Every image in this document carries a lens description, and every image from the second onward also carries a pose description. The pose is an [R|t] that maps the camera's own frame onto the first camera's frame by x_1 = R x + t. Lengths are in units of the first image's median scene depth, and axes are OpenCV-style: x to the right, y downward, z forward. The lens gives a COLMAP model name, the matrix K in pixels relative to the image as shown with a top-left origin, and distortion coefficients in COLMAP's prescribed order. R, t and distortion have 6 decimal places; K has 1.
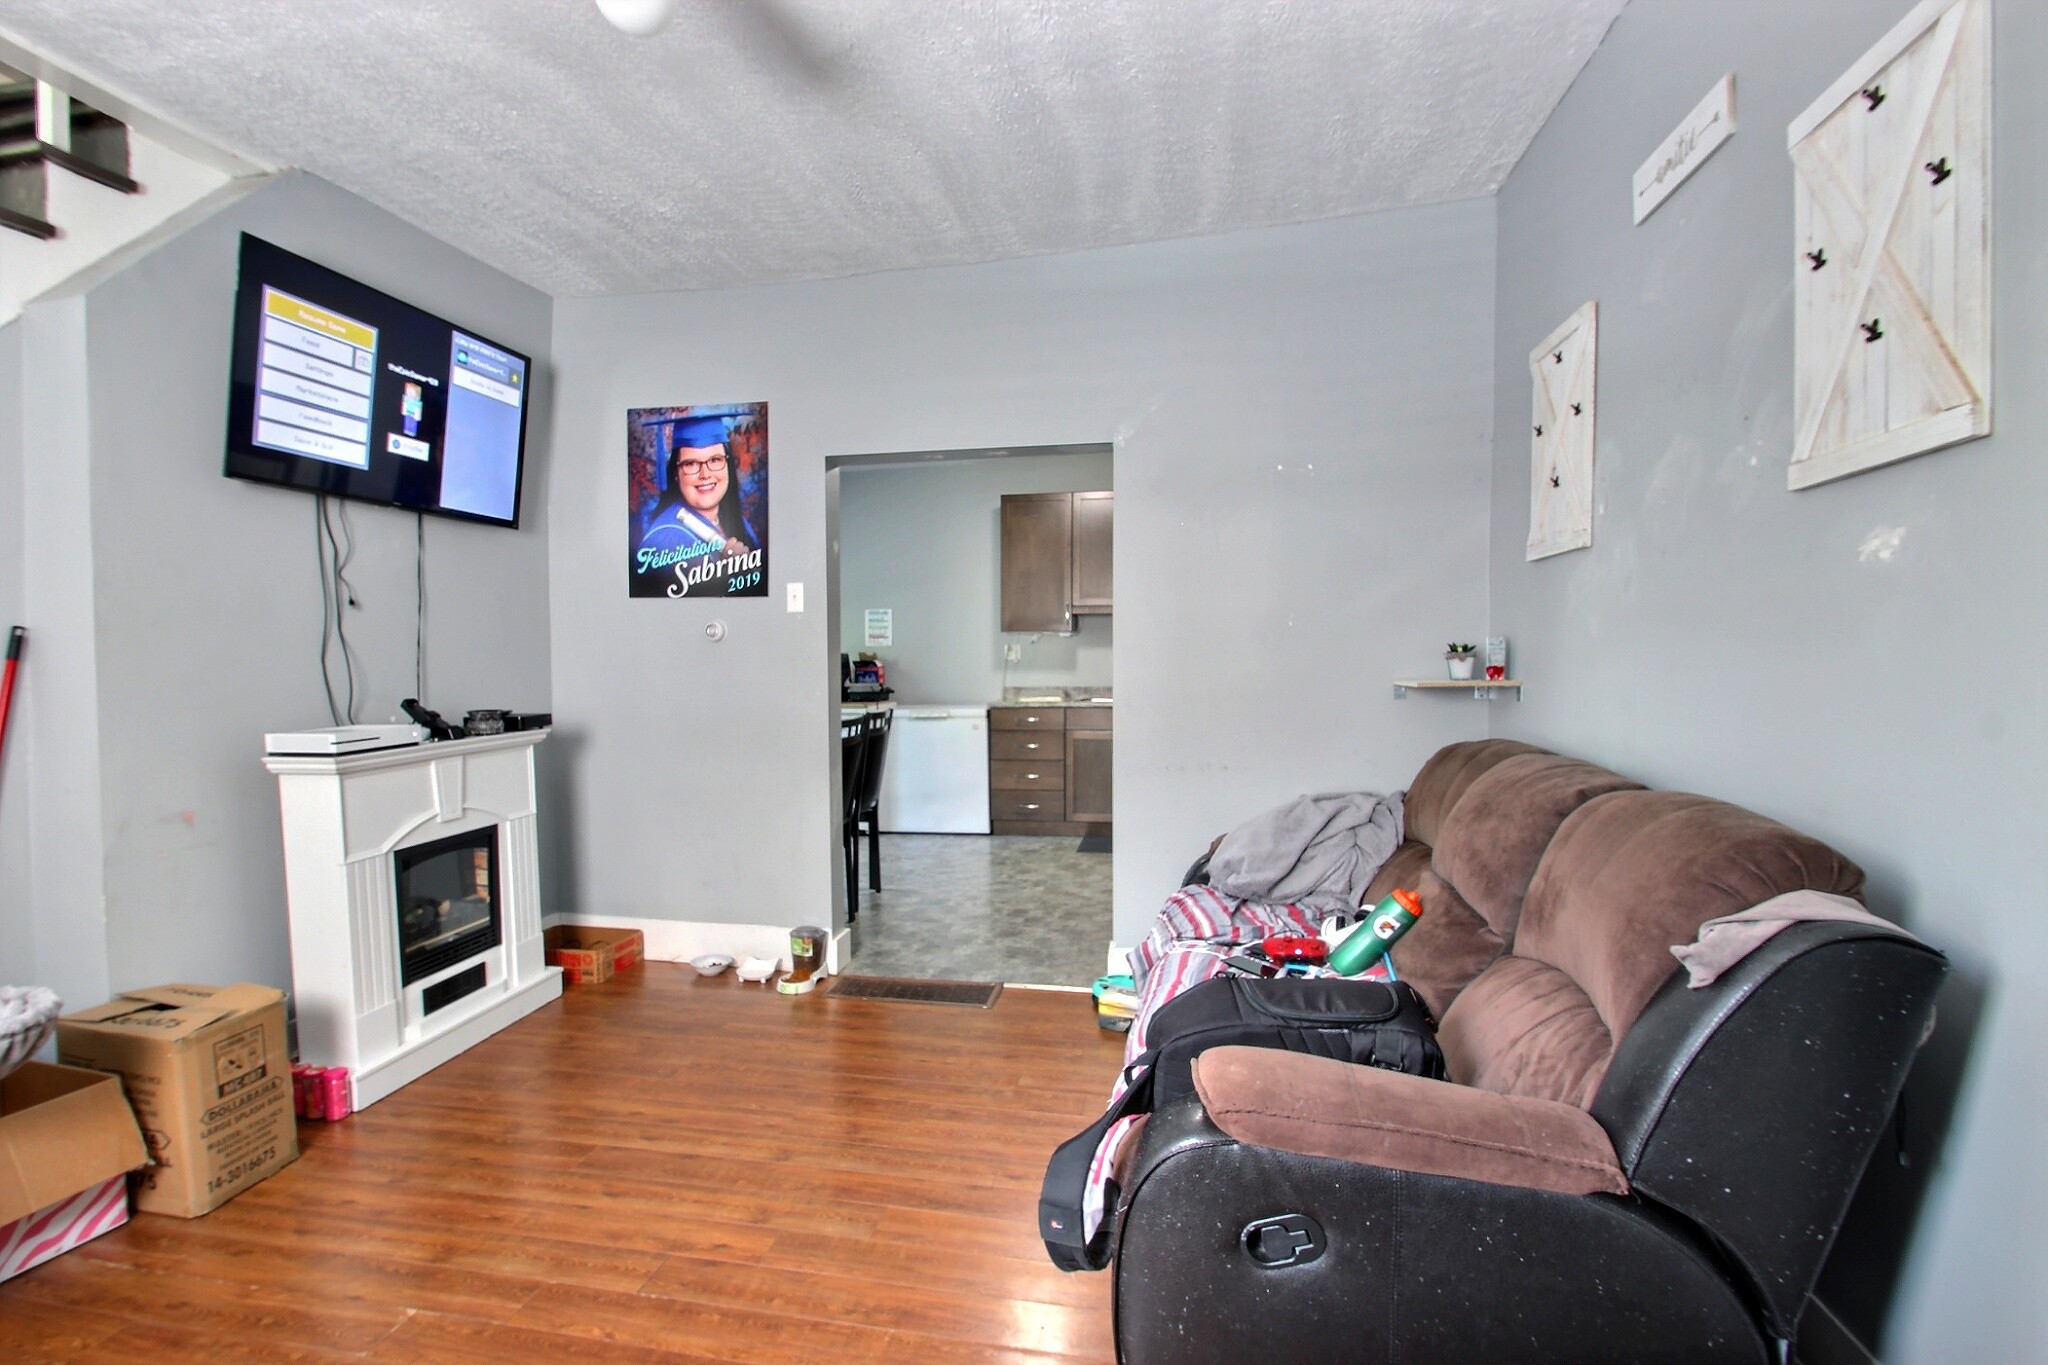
lens RADIAL K [[964.2, 0, 981.1], [0, 964.2, 692.1], [0, 0, 1]] dist [0.027626, -0.019107]
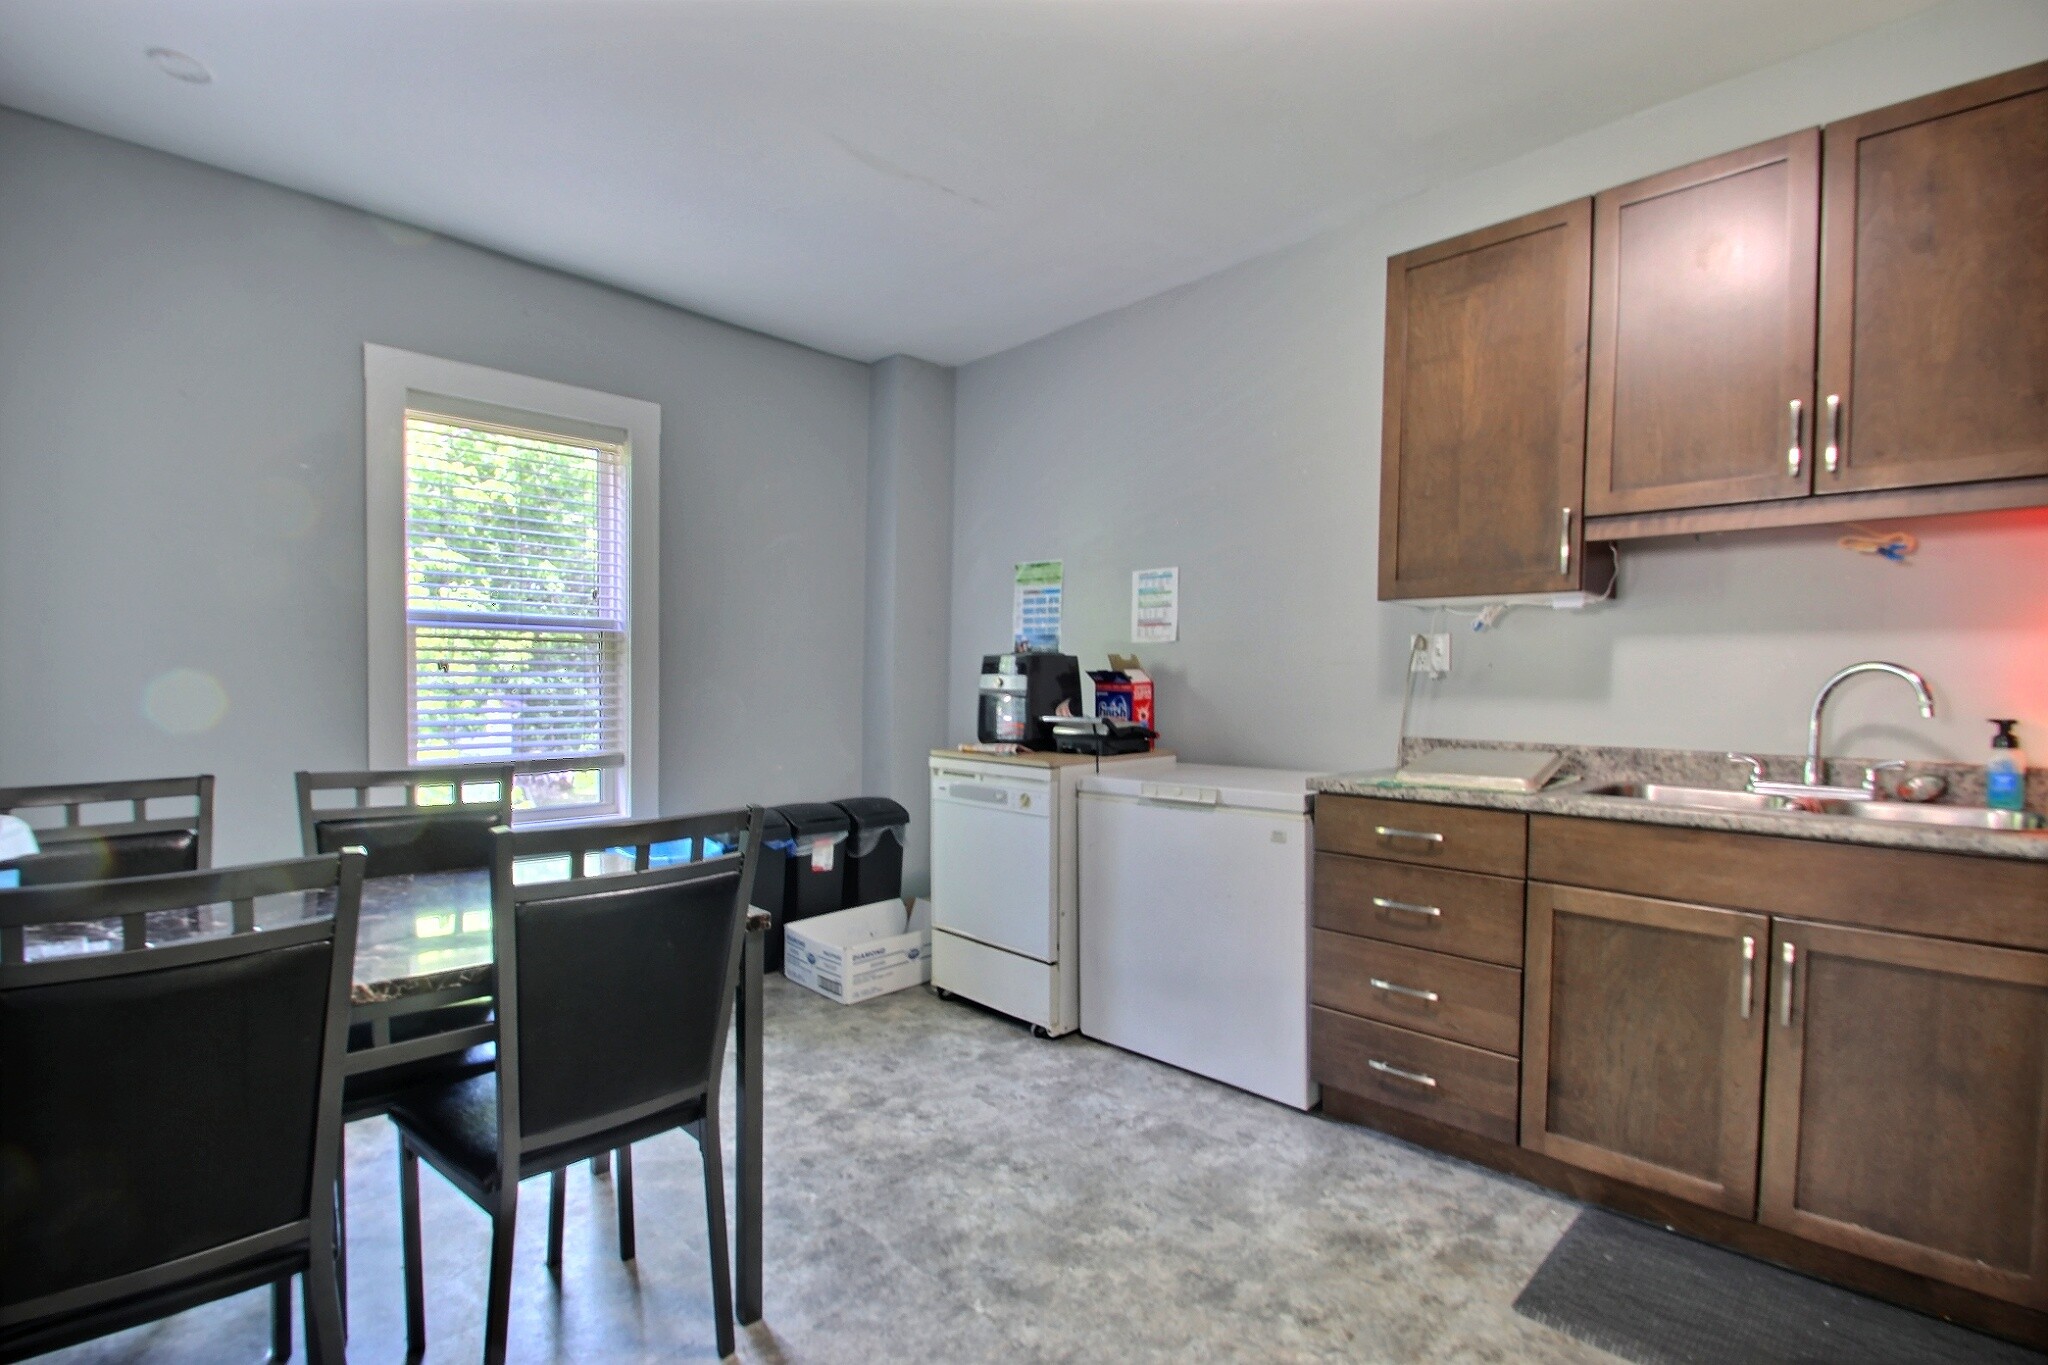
lens RADIAL K [[964.2, 0, 981.1], [0, 964.2, 692.1], [0, 0, 1]] dist [0.027626, -0.019107]
pose [[0.819962, 0.023402, -0.571939, 0.116050], [-0.034752, 0.999356, -0.008933, -0.015059], [0.571362, 0.027201, 0.820247, 0.573815]]
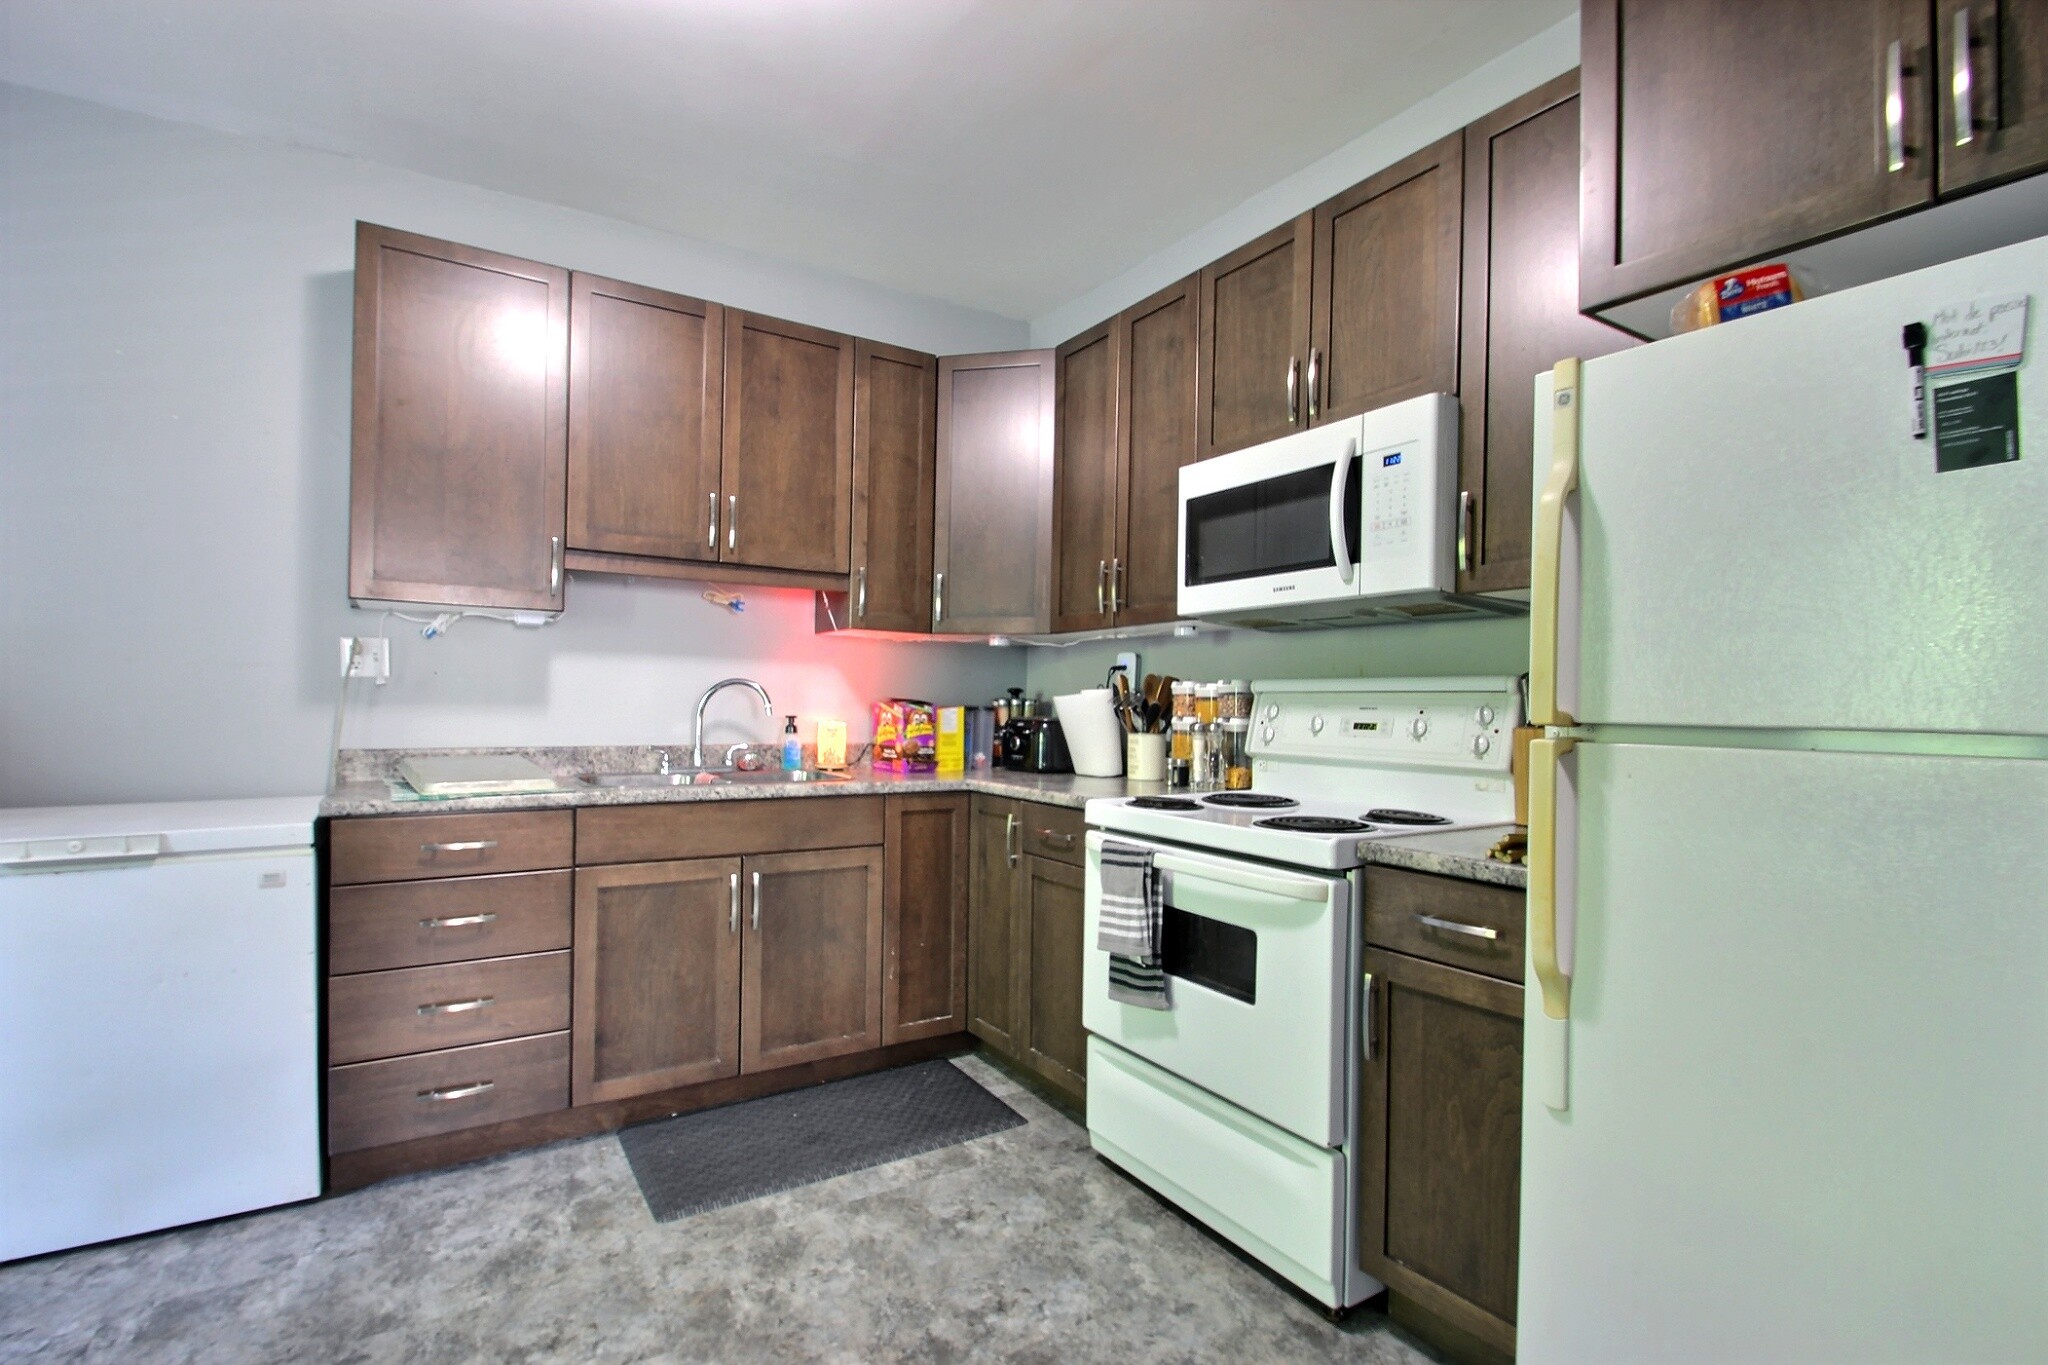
lens RADIAL K [[964.2, 0, 981.1], [0, 964.2, 692.1], [0, 0, 1]] dist [0.027626, -0.019107]
pose [[0.739026, 0.026148, 0.673169, -0.049173], [0.001016, 0.999202, -0.039928, -0.012664], [-0.673676, 0.030192, 0.738410, 0.572864]]
